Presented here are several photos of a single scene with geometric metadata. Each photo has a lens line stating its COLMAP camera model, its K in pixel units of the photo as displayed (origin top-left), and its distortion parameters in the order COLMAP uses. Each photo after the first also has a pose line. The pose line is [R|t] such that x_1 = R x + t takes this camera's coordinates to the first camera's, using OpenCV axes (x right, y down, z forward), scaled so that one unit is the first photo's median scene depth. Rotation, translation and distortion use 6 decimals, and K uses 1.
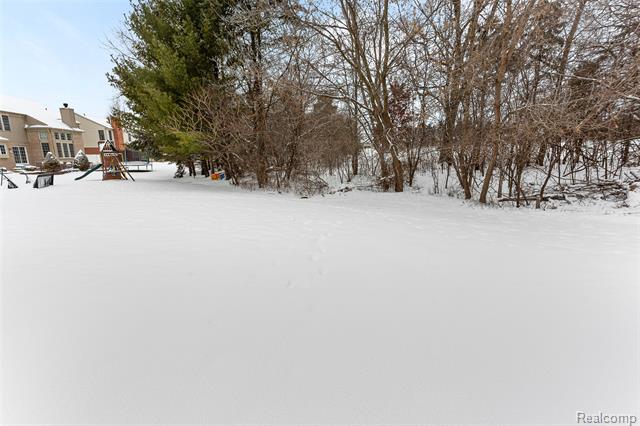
lens RADIAL K [[311.9, 0, 320.0], [0, 311.9, 213.0], [0, 0, 1]] dist [0.017108, 0.000262]
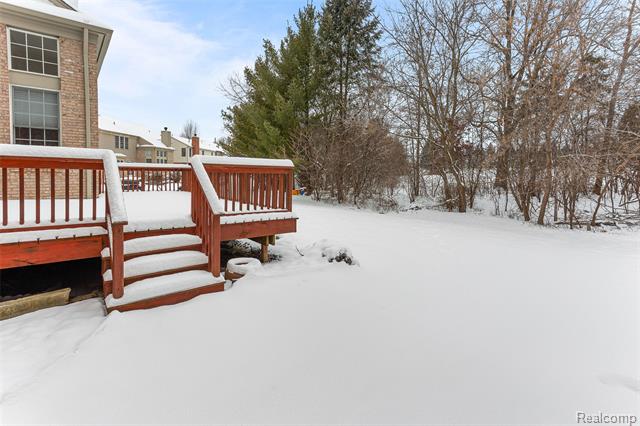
lens RADIAL K [[309.5, 0, 324.0], [0, 309.5, 183.3], [0, 0, 1]] dist [0.015337, 0.000041]
pose [[0.990998, 0.036770, -0.128728, -0.121953], [-0.055513, 0.987845, -0.145190, 0.023921], [0.121825, 0.151029, 0.980994, -0.234266]]
